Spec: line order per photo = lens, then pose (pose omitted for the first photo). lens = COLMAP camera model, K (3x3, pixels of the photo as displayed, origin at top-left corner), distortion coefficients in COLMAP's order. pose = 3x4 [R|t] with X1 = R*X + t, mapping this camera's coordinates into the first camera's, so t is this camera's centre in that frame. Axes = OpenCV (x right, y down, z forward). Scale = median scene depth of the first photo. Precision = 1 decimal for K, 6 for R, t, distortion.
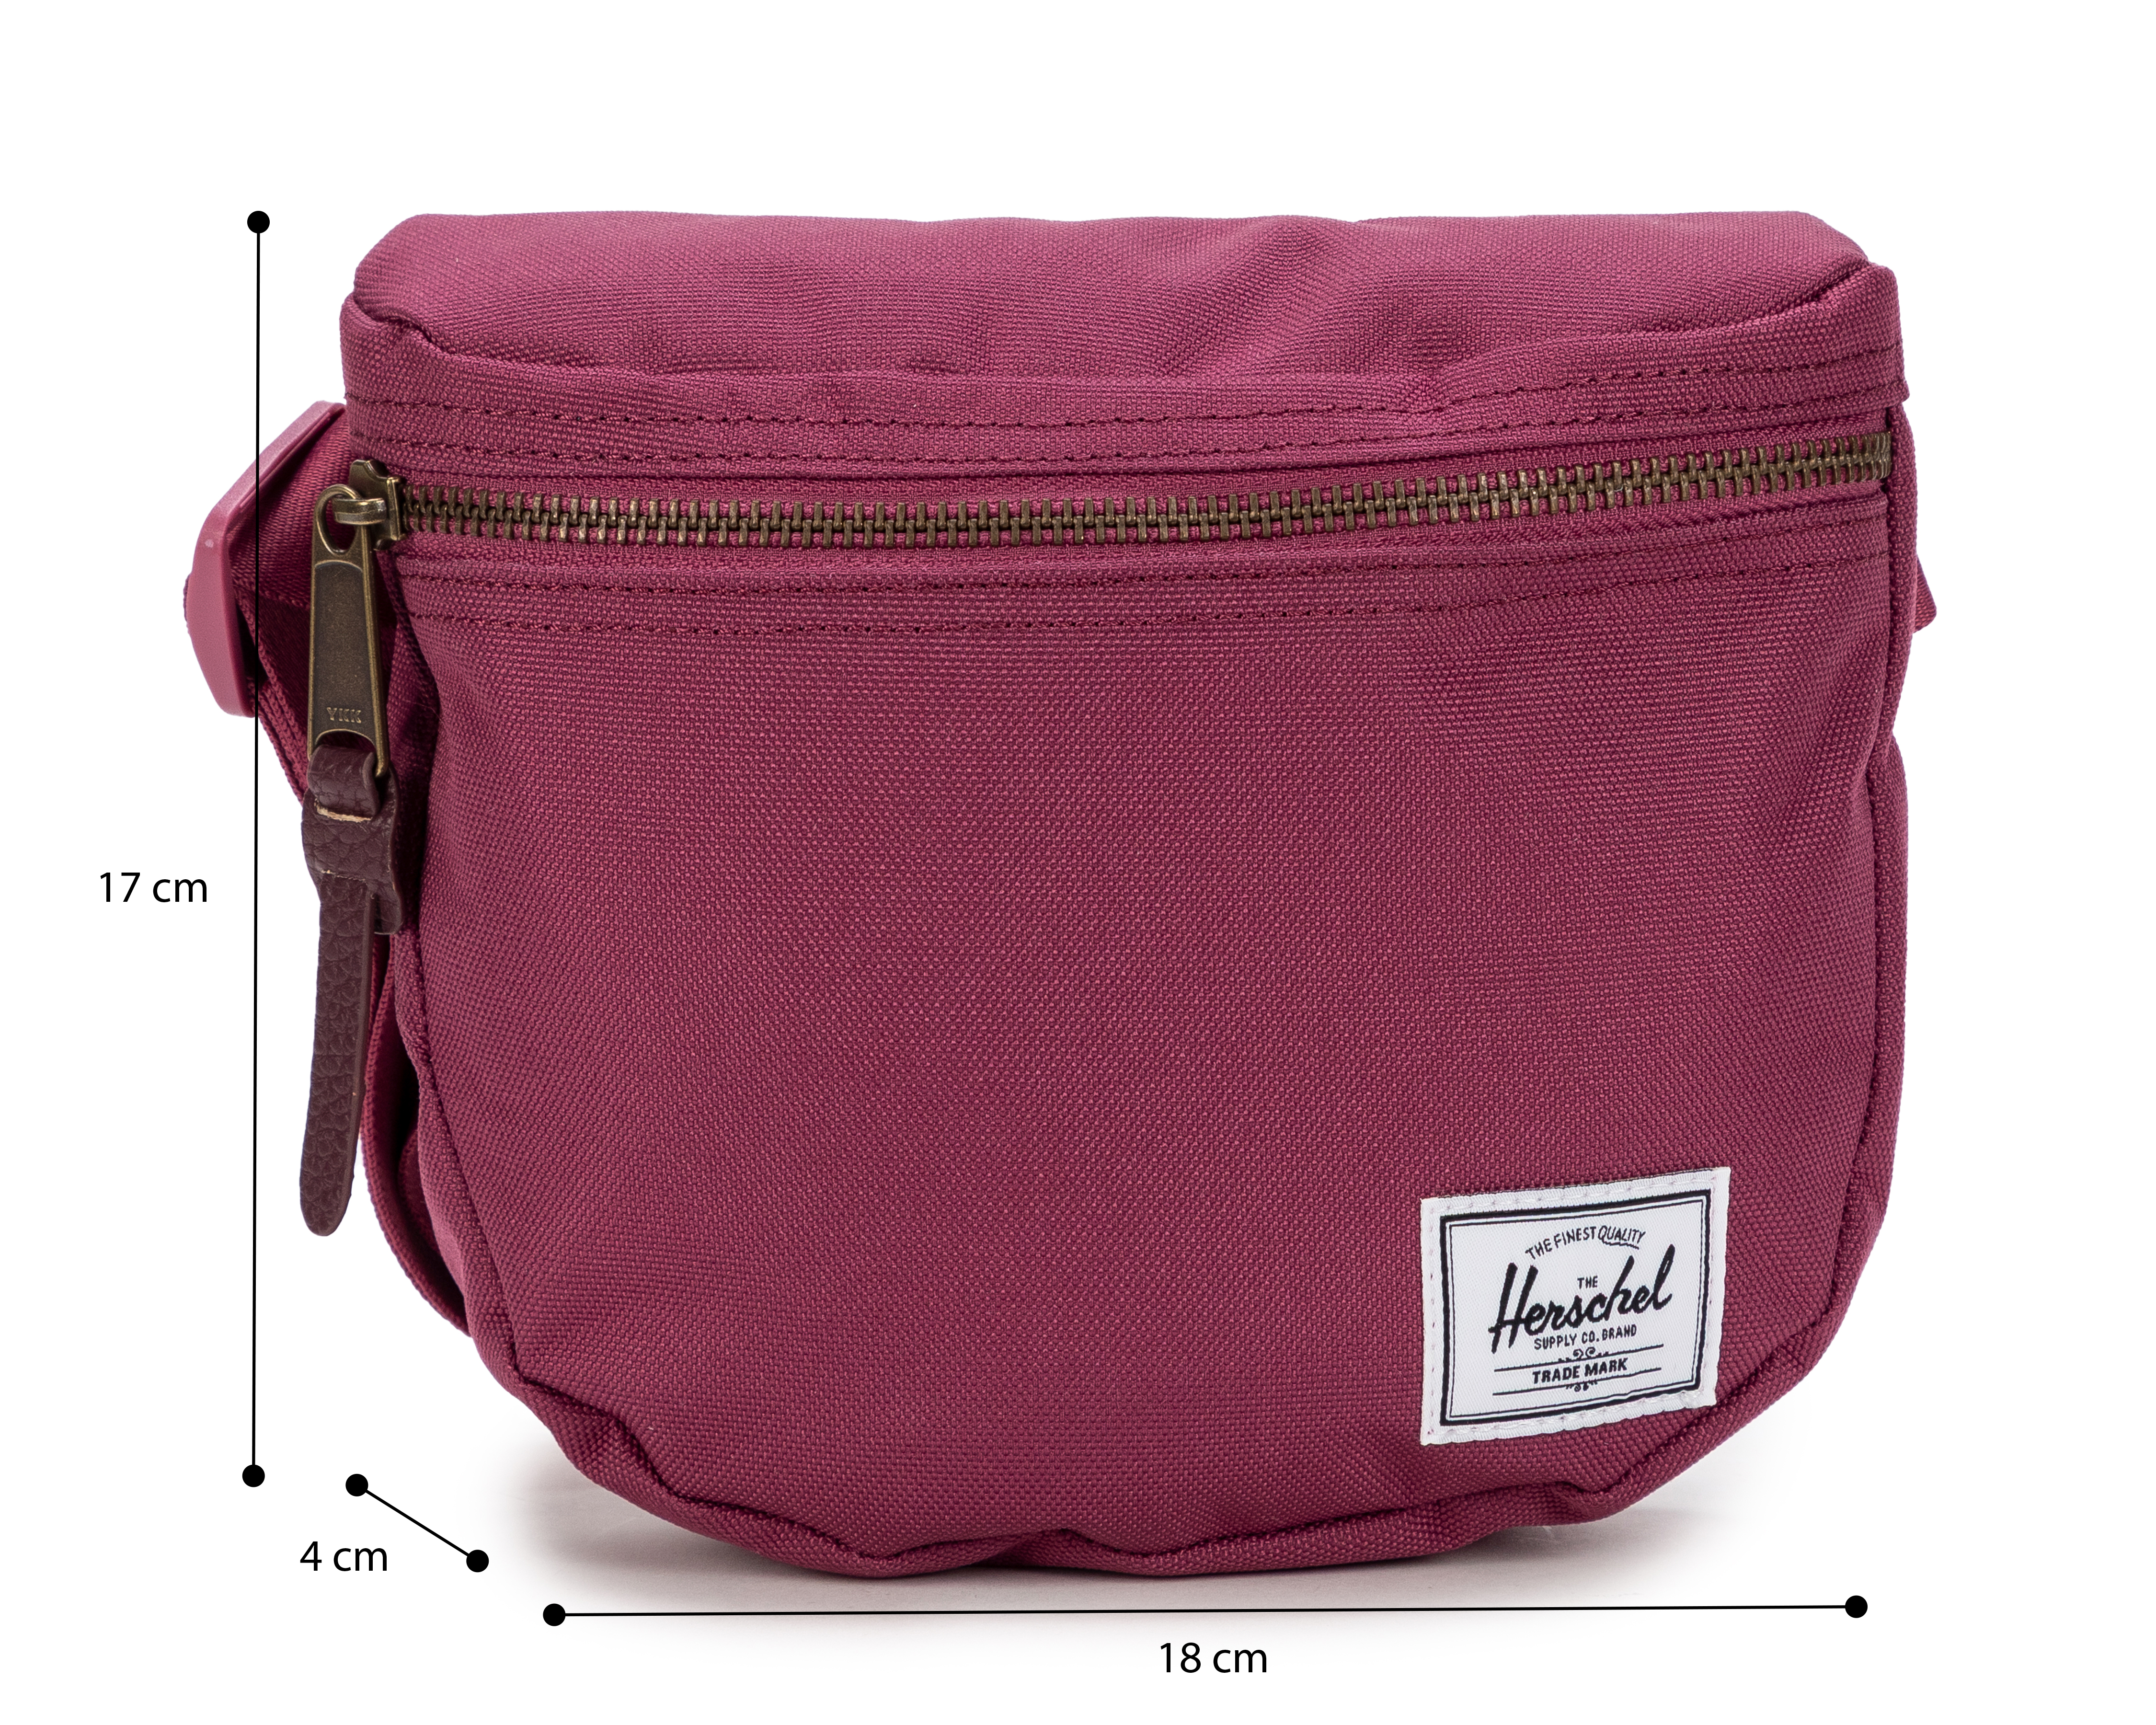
lens RADIAL K [[5488.9, 0, 1079.6], [0, 5488.9, 862.8], [0, 0, 1]] dist [-0.038596, 0.000000]
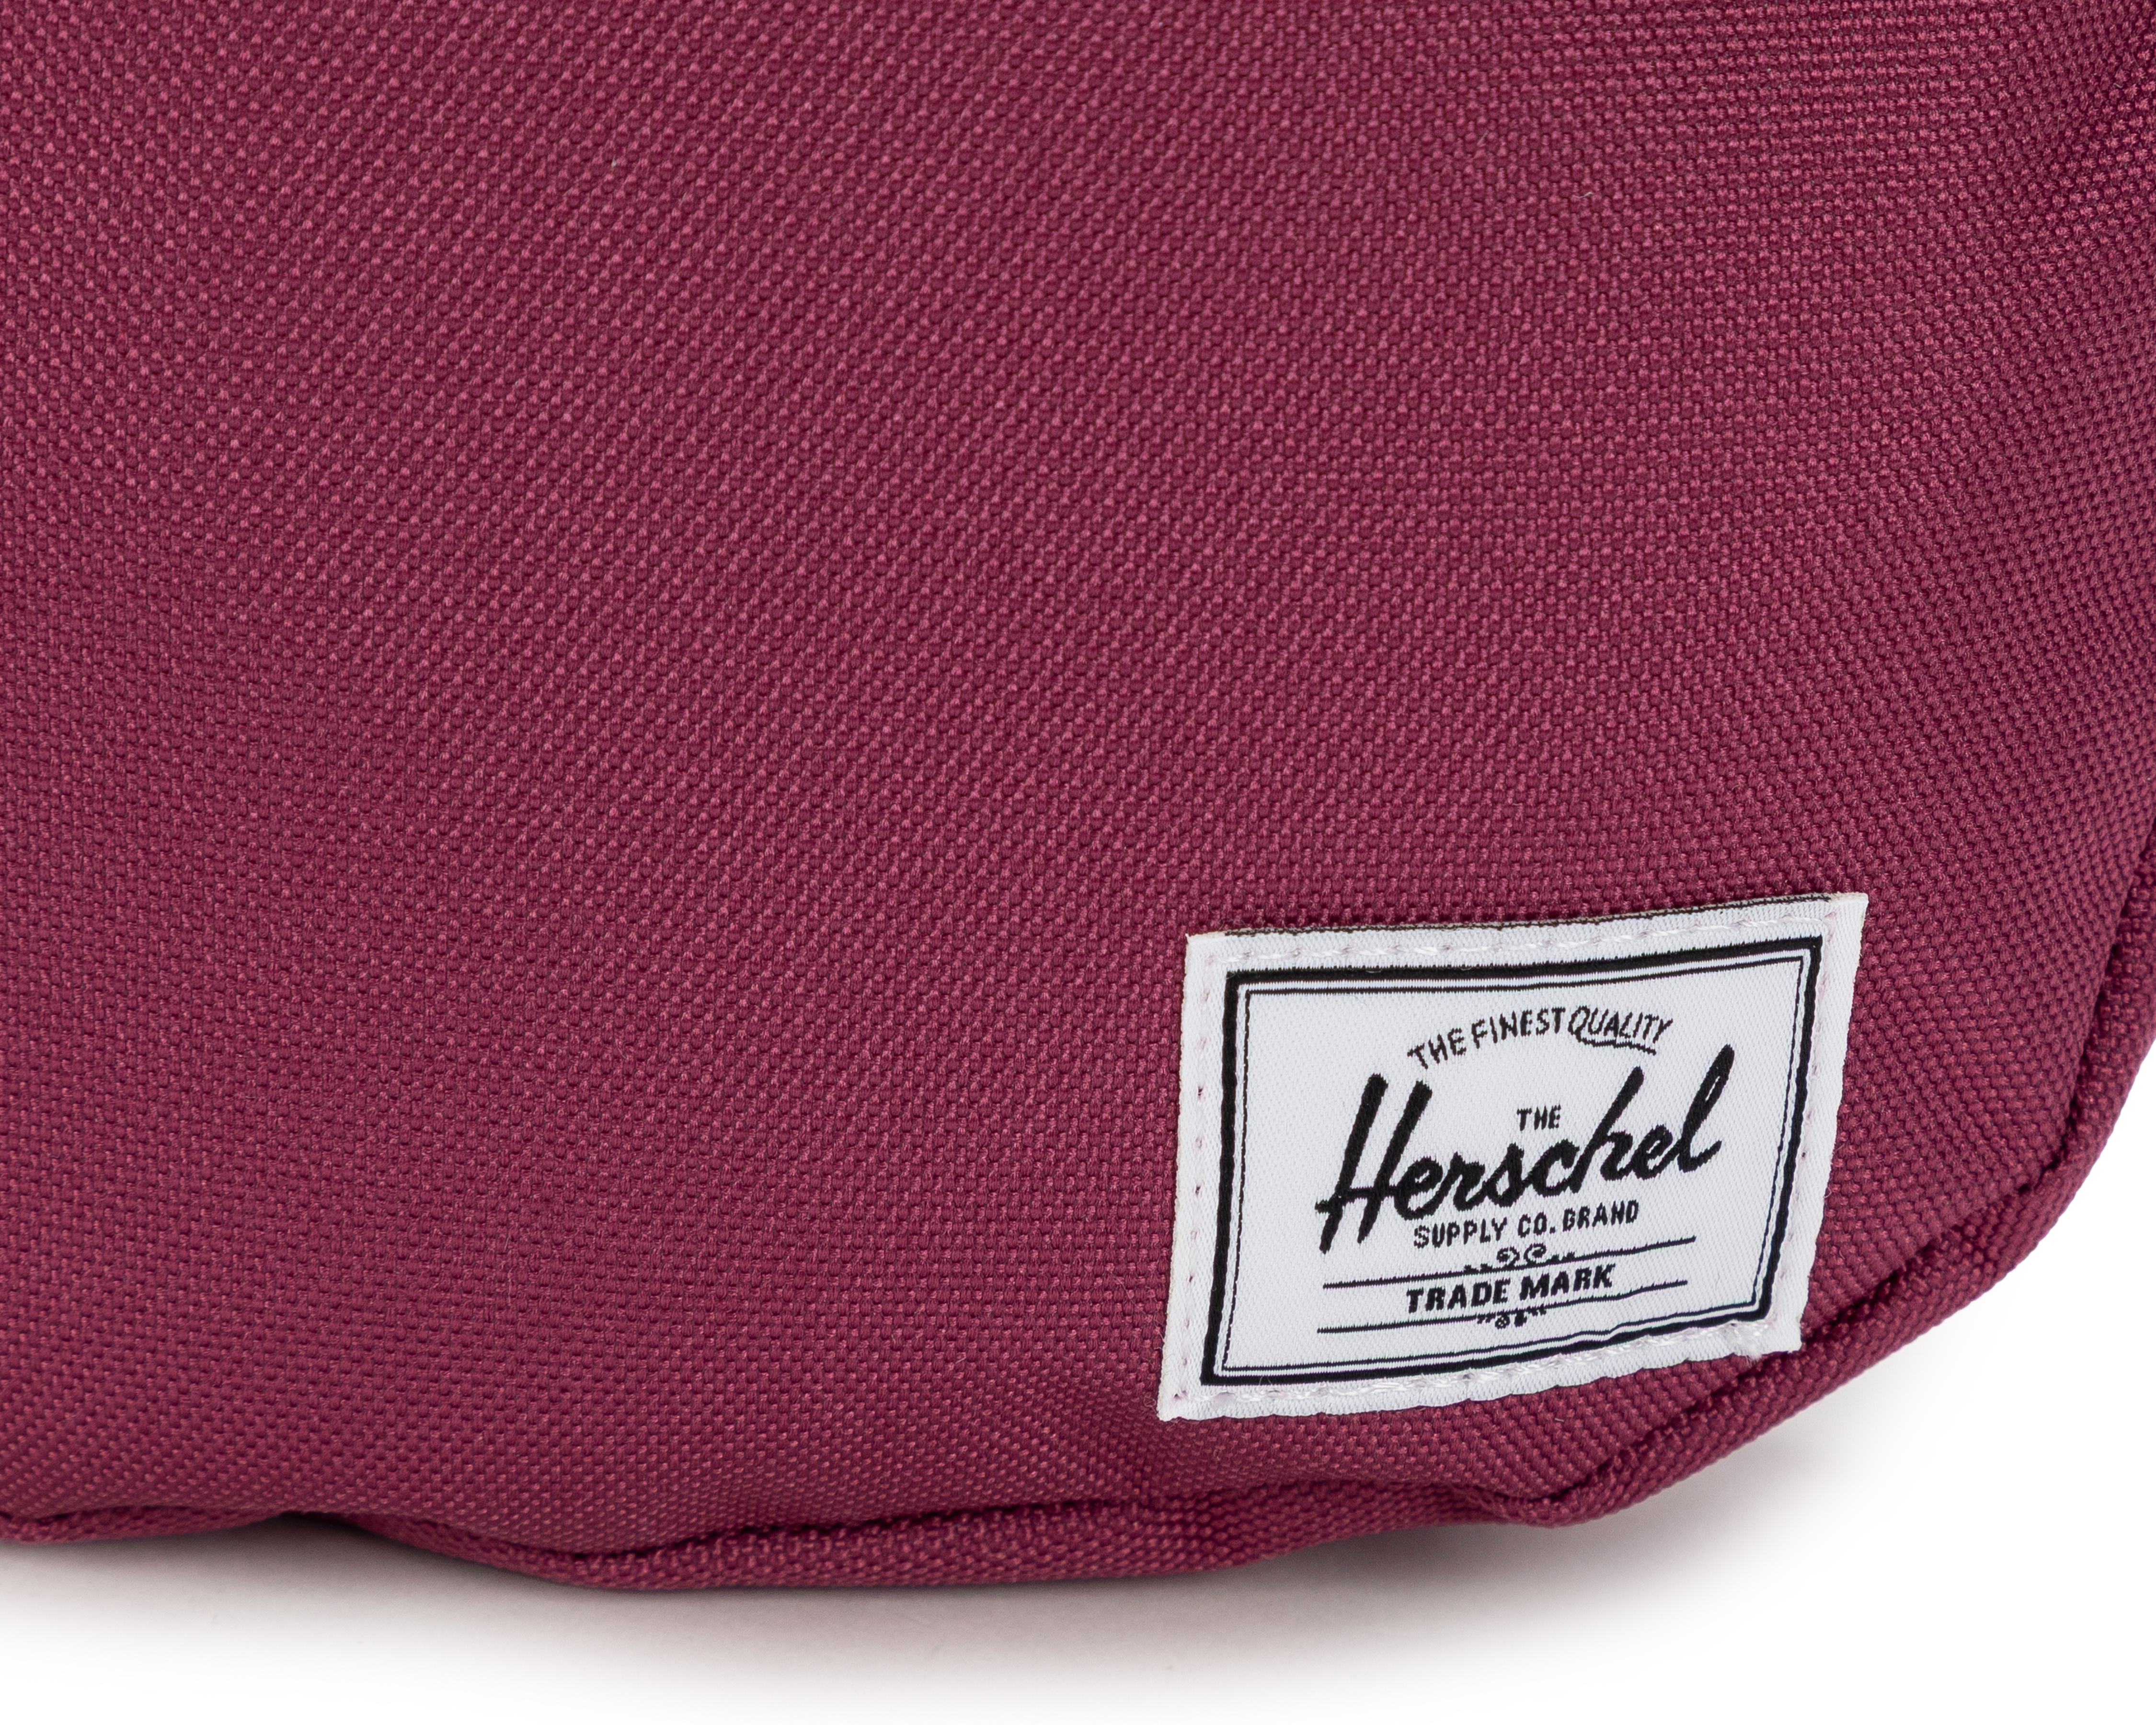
lens RADIAL K [[8915.3, 0, 1076.8], [0, 8915.3, 861.8], [0, 0, 1]] dist [-0.194337, 0.000000]
pose [[0.996623, 0.081482, 0.010207, 0.043665], [-0.082079, 0.984528, 0.154815, -0.058712], [0.002565, -0.155130, 0.987891, 0.253083]]
